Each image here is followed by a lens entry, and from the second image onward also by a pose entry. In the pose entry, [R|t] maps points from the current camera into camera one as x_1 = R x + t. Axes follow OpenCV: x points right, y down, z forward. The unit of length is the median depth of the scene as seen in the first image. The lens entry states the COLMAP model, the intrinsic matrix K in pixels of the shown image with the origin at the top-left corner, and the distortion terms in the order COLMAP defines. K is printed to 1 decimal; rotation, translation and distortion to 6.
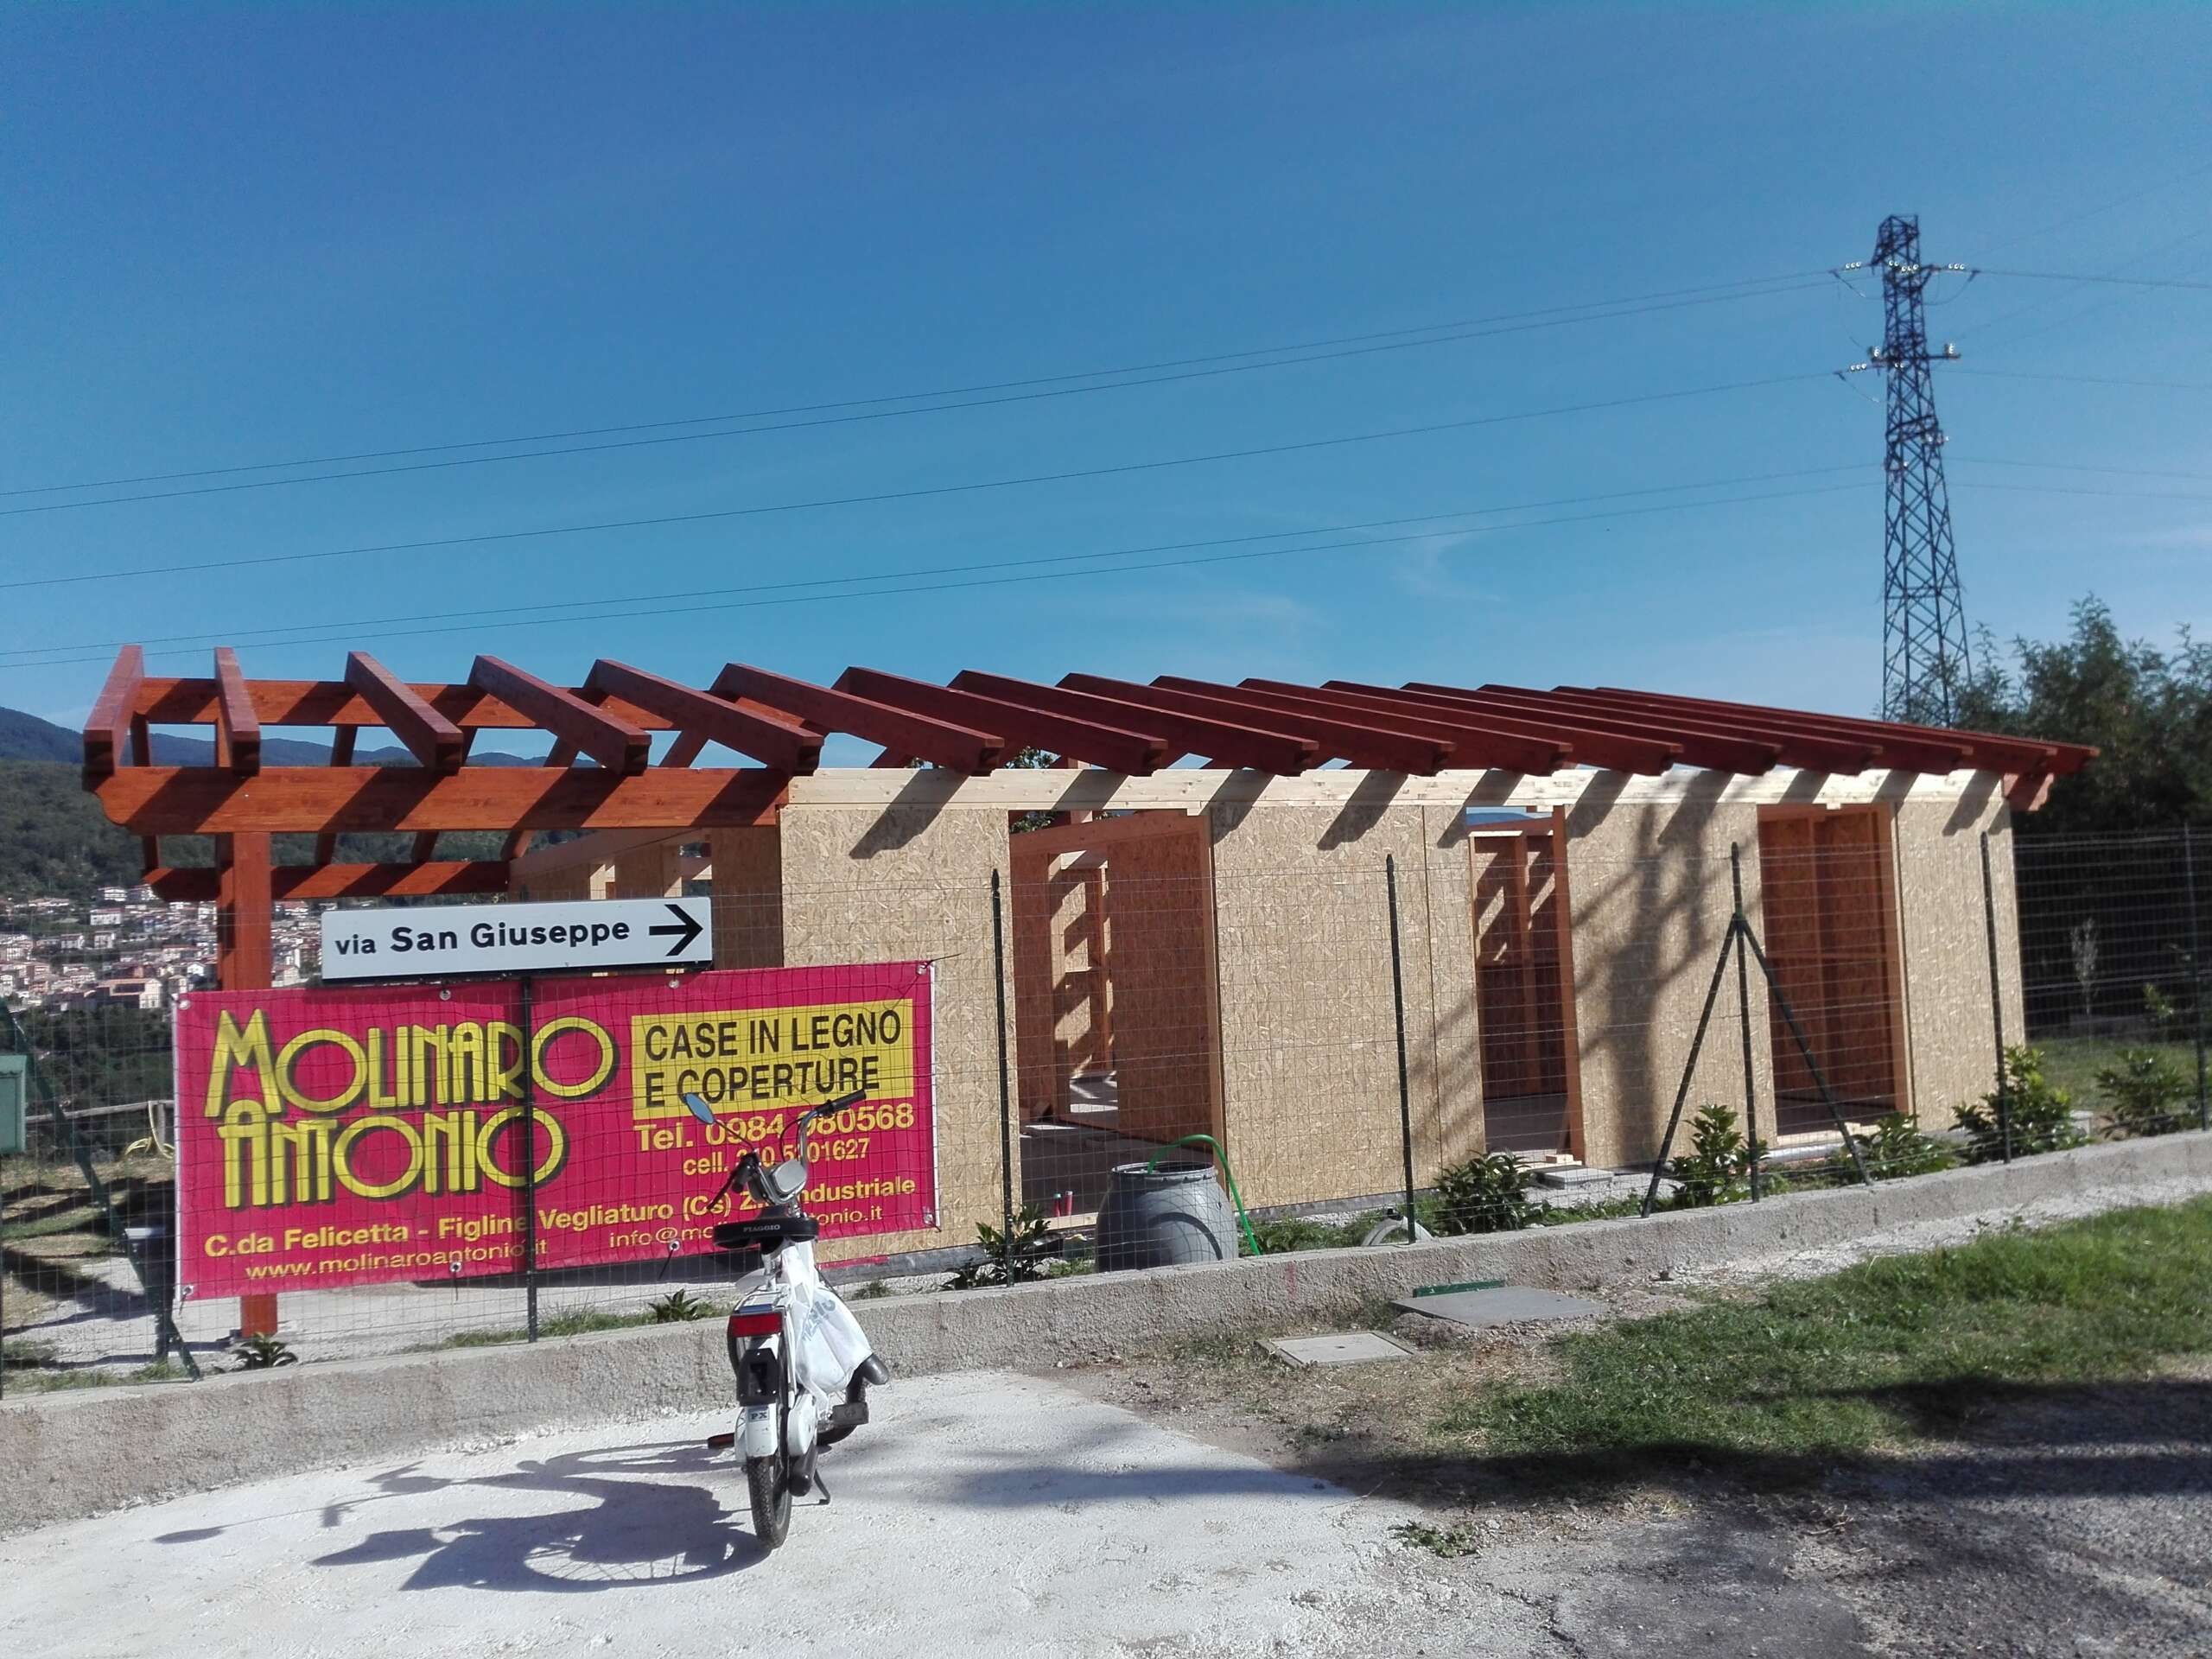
lens RADIAL K [[1799.1, 0, 1106.0], [0, 1799.1, 829.5], [0, 0, 1]] dist [0.131605, -0.275758]
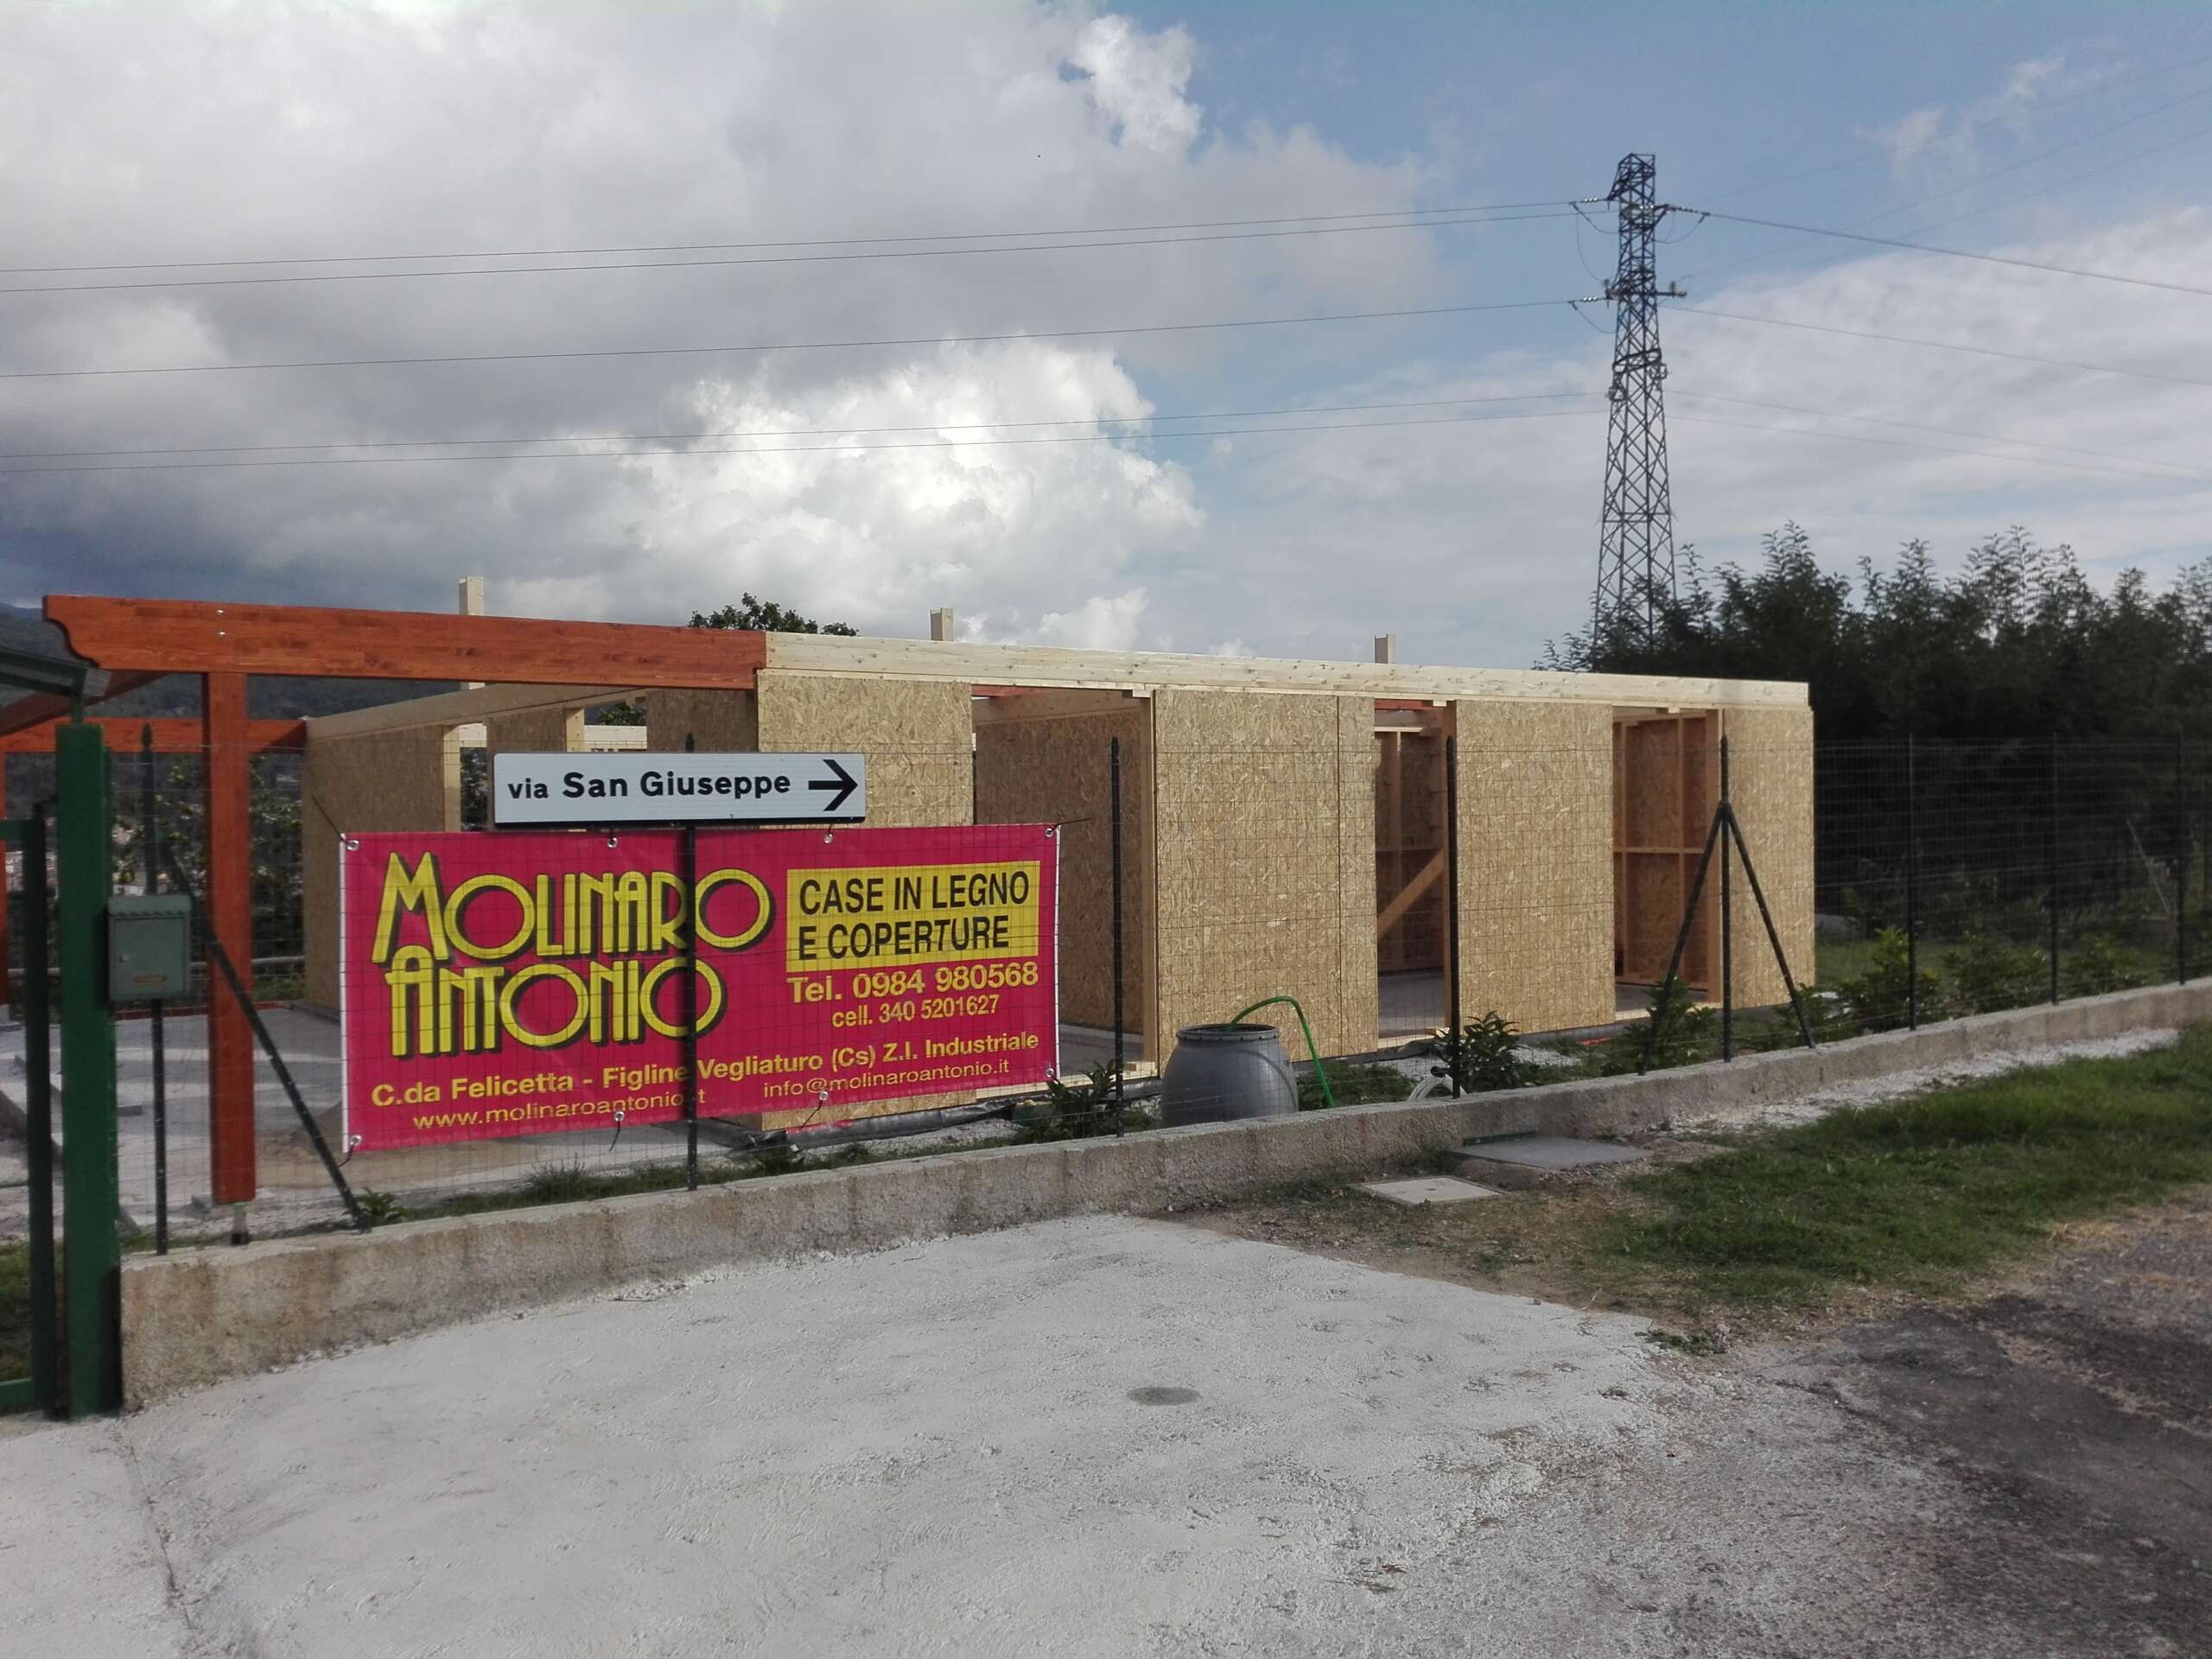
lens RADIAL K [[1799.1, 0, 1106.0], [0, 1799.1, 829.5], [0, 0, 1]] dist [0.131605, -0.275758]
pose [[0.983058, 0.024374, 0.181665, -0.268629], [-0.035174, 0.997785, 0.056469, 0.018069], [-0.179886, -0.061902, 0.981738, -0.008786]]
